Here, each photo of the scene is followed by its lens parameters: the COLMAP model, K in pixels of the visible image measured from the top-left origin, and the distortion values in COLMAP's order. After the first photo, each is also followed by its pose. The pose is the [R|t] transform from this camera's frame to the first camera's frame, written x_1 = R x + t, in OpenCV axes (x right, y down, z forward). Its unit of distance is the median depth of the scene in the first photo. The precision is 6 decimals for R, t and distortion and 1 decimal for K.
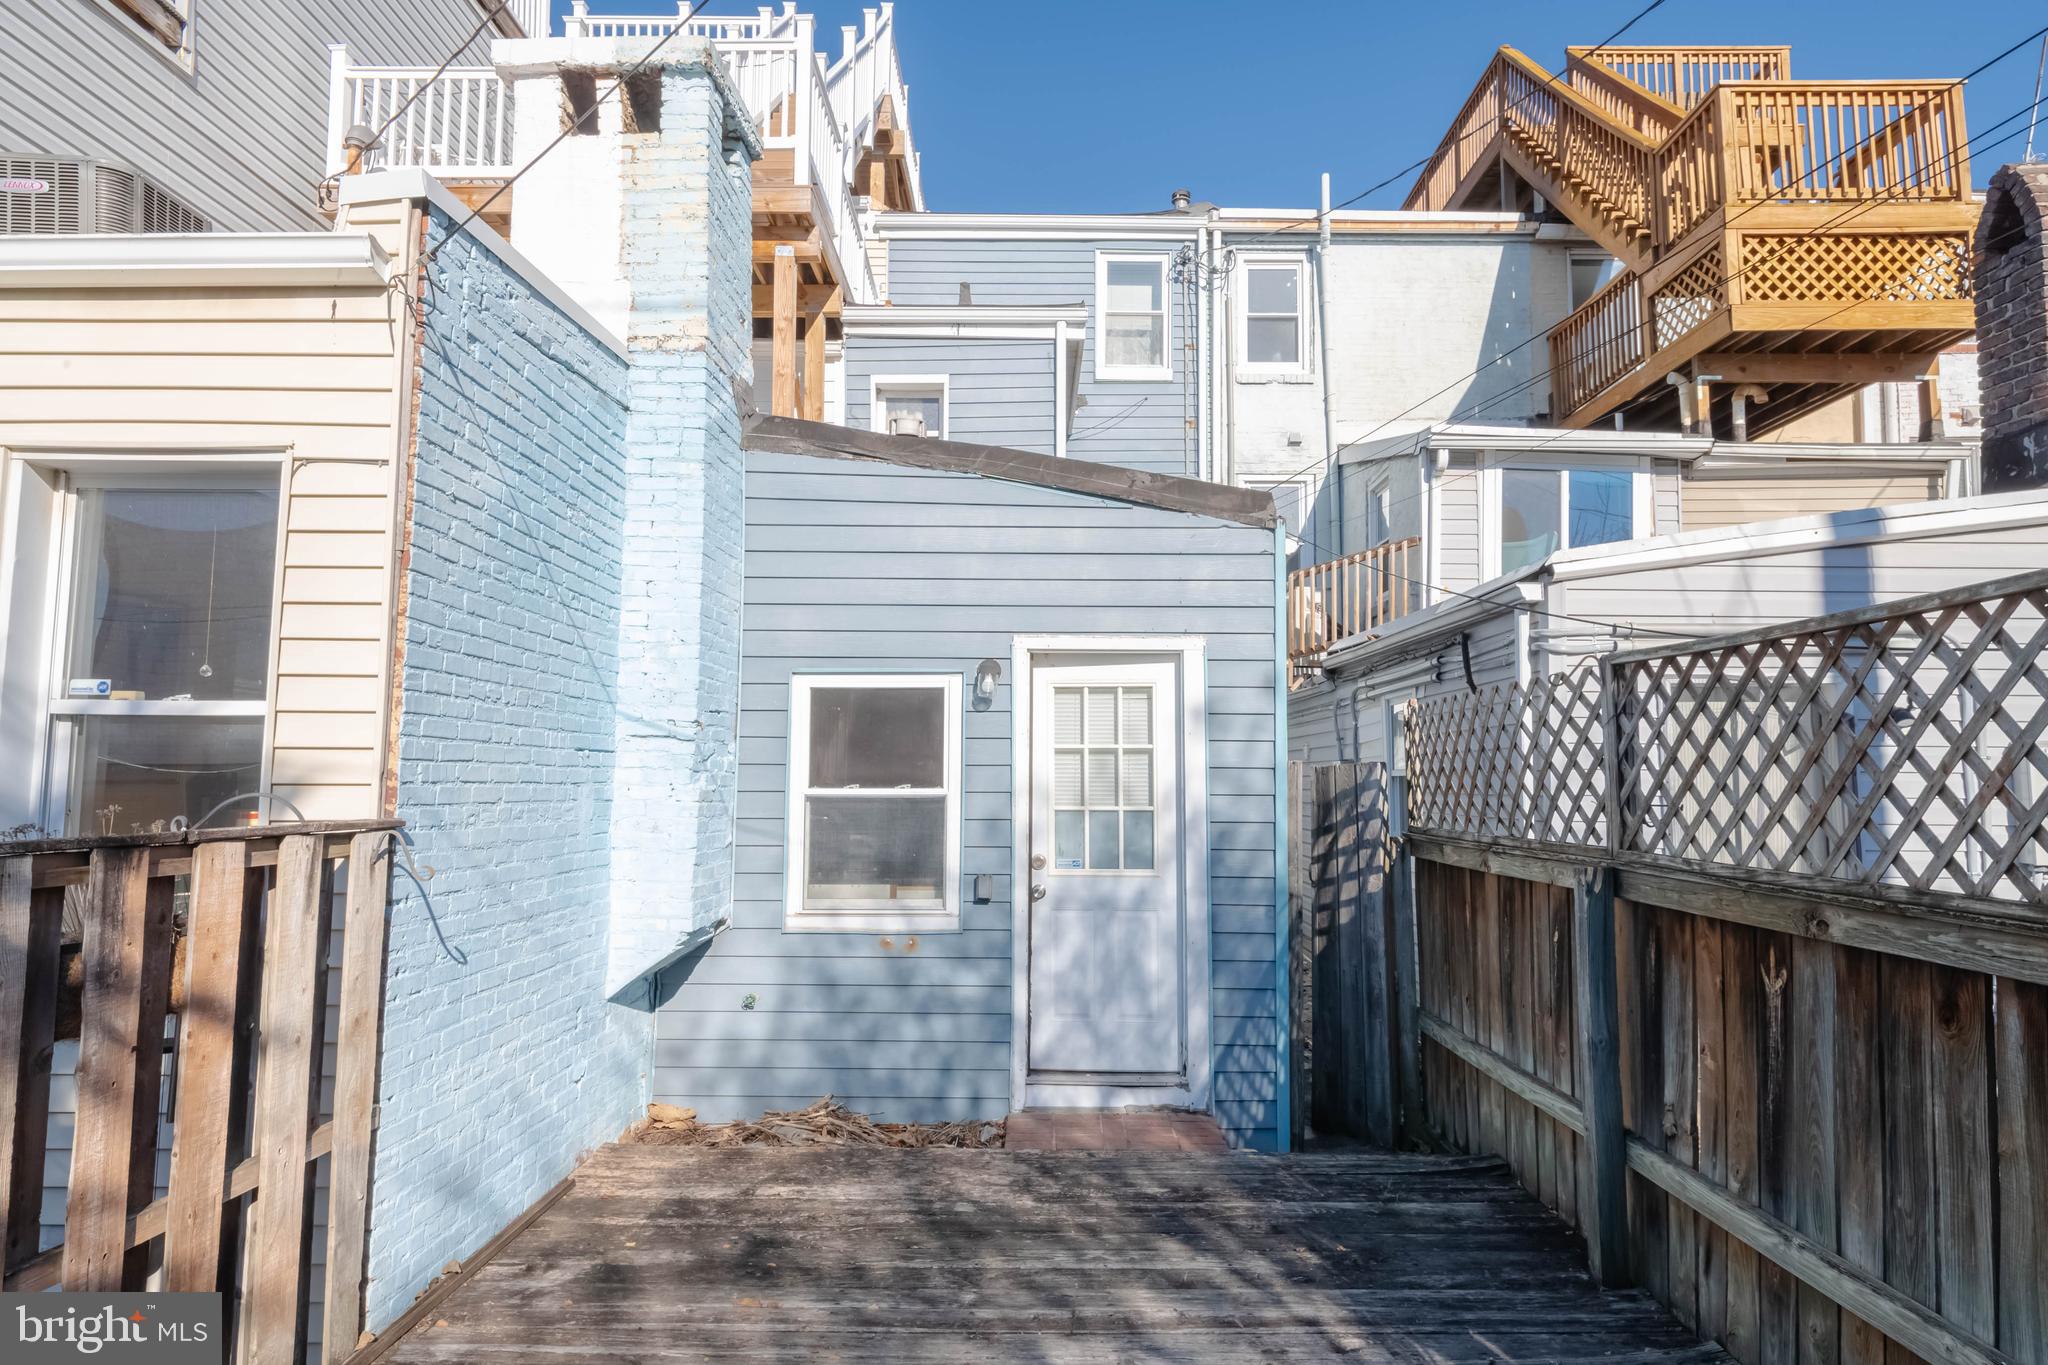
lens RADIAL K [[1174.6, 0, 1037.4], [0, 1174.6, 686.4], [0, 0, 1]] dist [0.009712, -0.004964]
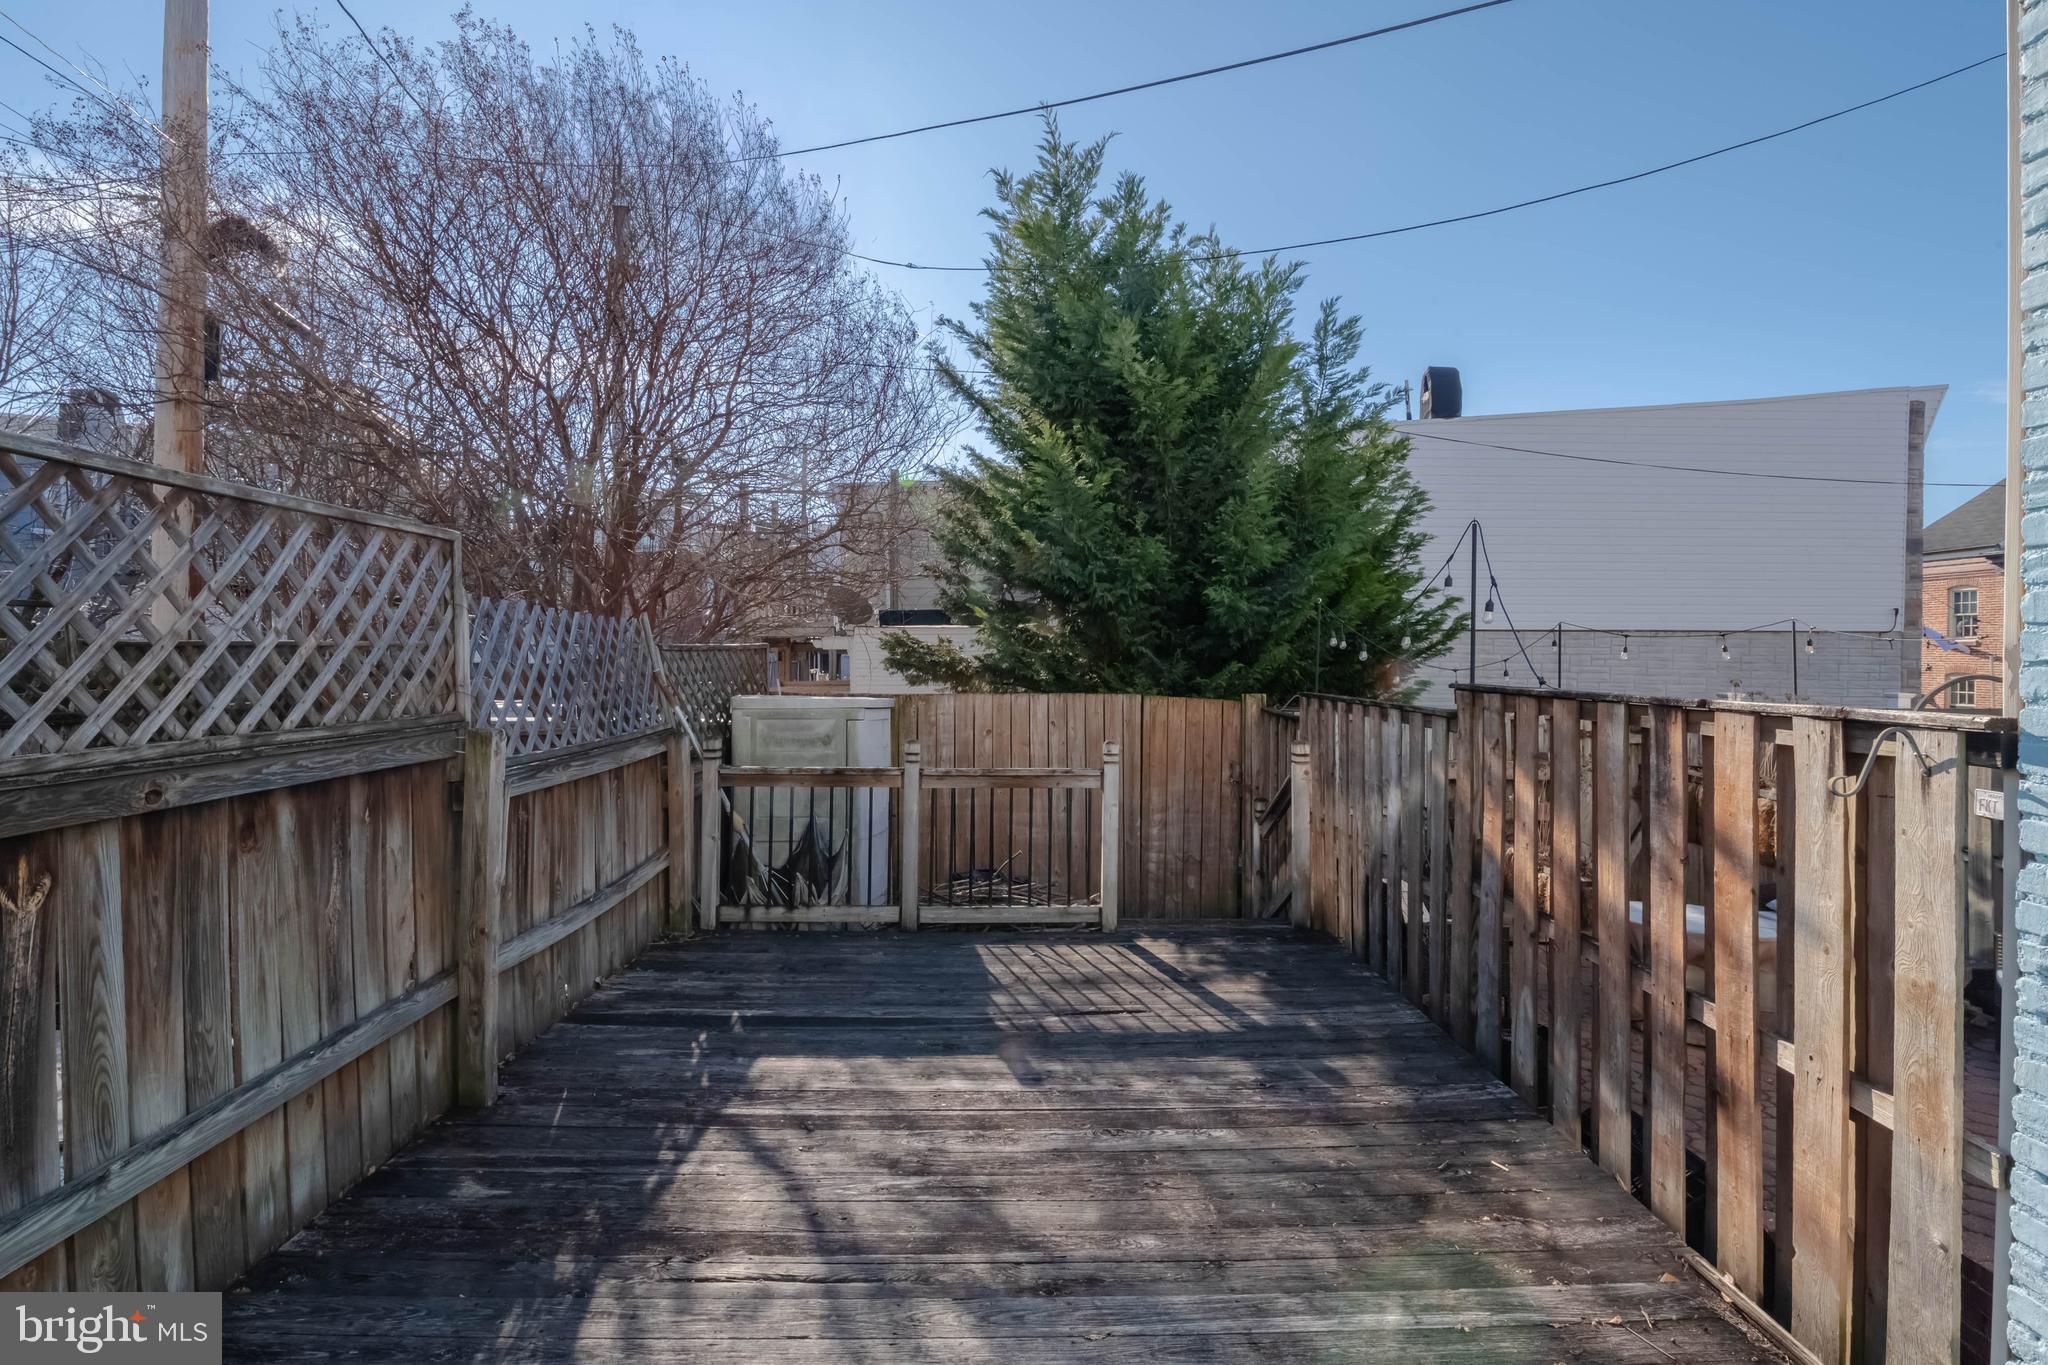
lens RADIAL K [[1006.0, 0, 1022.7], [0, 1006.0, 654.6], [0, 0, 1]] dist [0.000203, -0.000238]
pose [[-0.999863, -0.008365, -0.014283, -0.008323], [-0.007235, 0.996973, -0.077413, 0.072494], [0.014888, -0.077299, -0.996897, 0.896620]]
